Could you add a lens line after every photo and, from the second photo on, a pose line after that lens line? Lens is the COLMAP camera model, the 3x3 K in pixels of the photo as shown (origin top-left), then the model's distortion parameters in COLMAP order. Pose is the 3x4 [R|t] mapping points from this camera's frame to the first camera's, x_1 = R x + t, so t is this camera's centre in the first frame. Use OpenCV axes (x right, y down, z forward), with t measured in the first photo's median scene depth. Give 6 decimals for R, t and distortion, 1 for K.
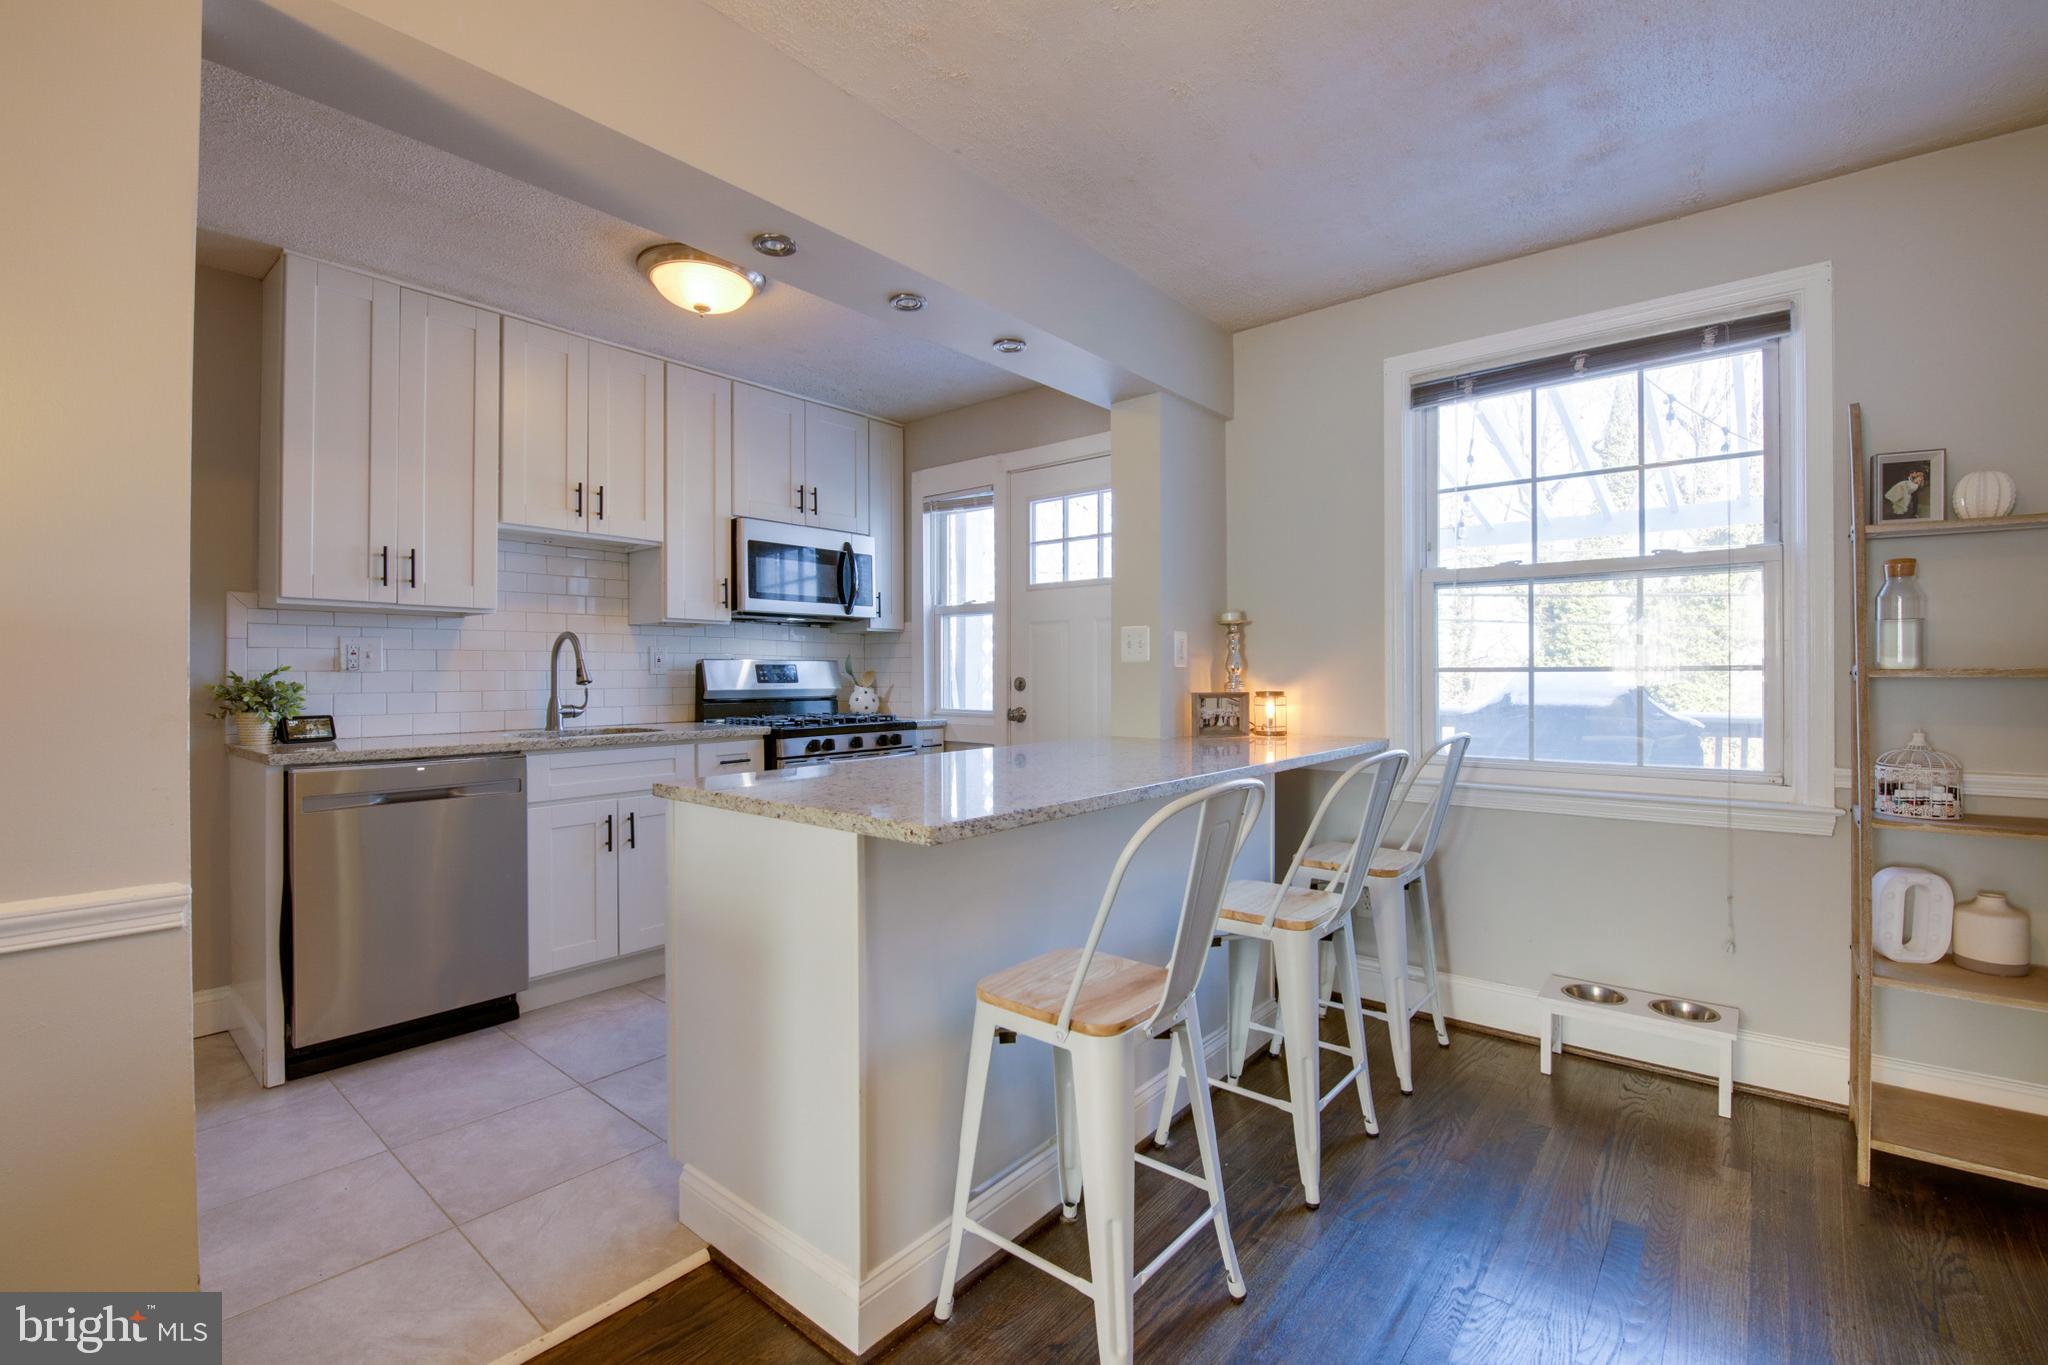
lens RADIAL K [[889.9, 0, 1017.8], [0, 889.9, 674.0], [0, 0, 1]] dist [-0.002592, -0.009319]
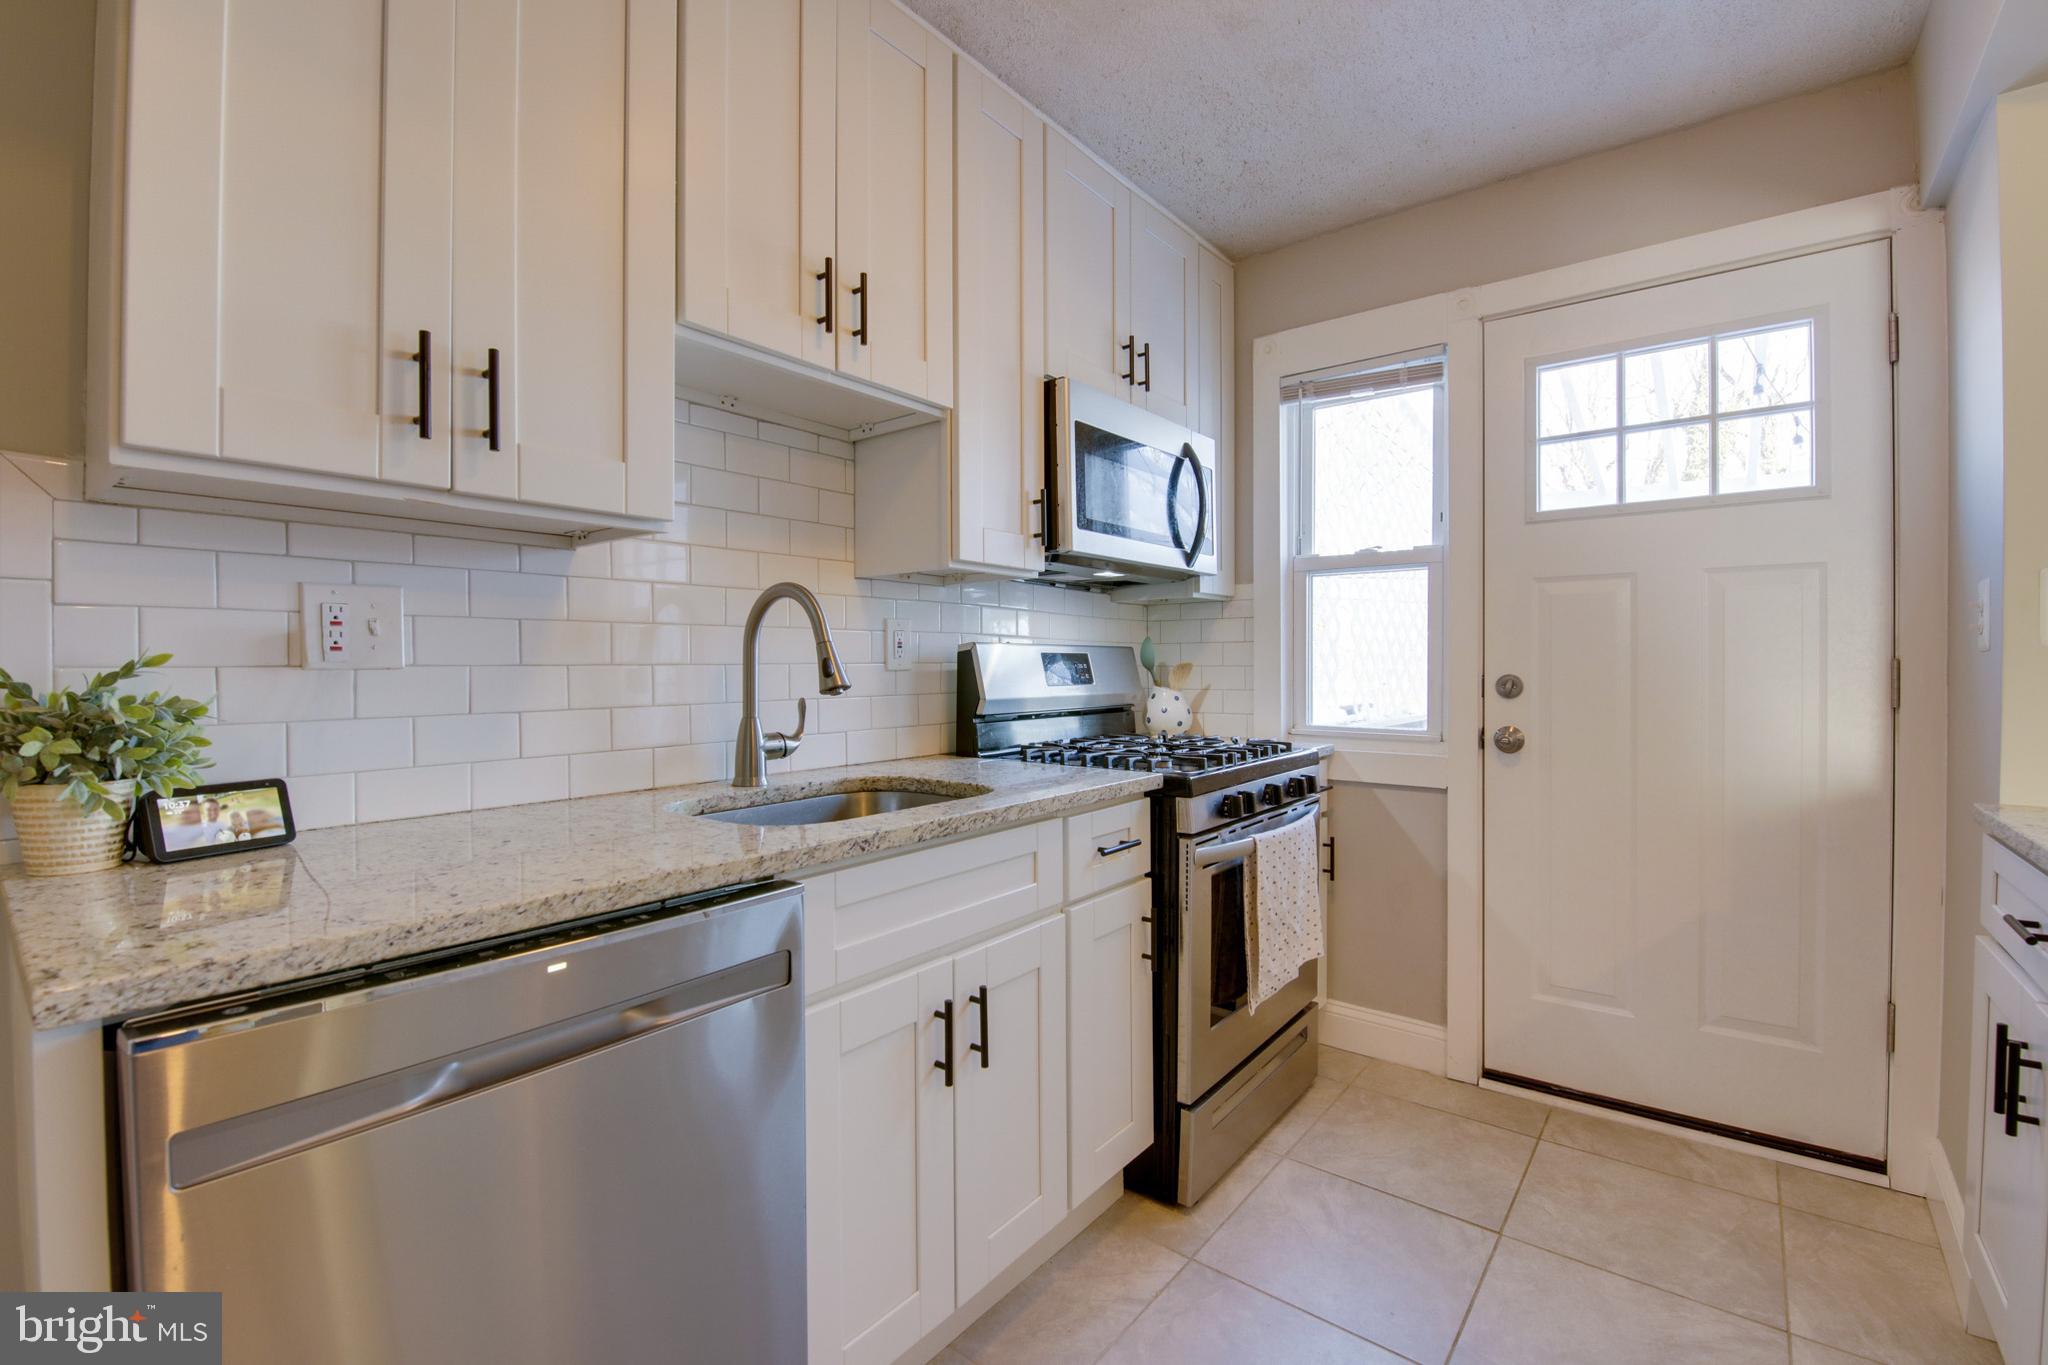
lens RADIAL K [[889.9, 0, 1011.4], [0, 889.9, 676.0], [0, 0, 1]] dist [-0.002592, -0.009319]
pose [[0.999801, -0.001055, 0.019946, -0.440730], [0.000824, 0.999932, 0.011620, -0.003224], [-0.019957, -0.011602, 0.999734, 0.577117]]
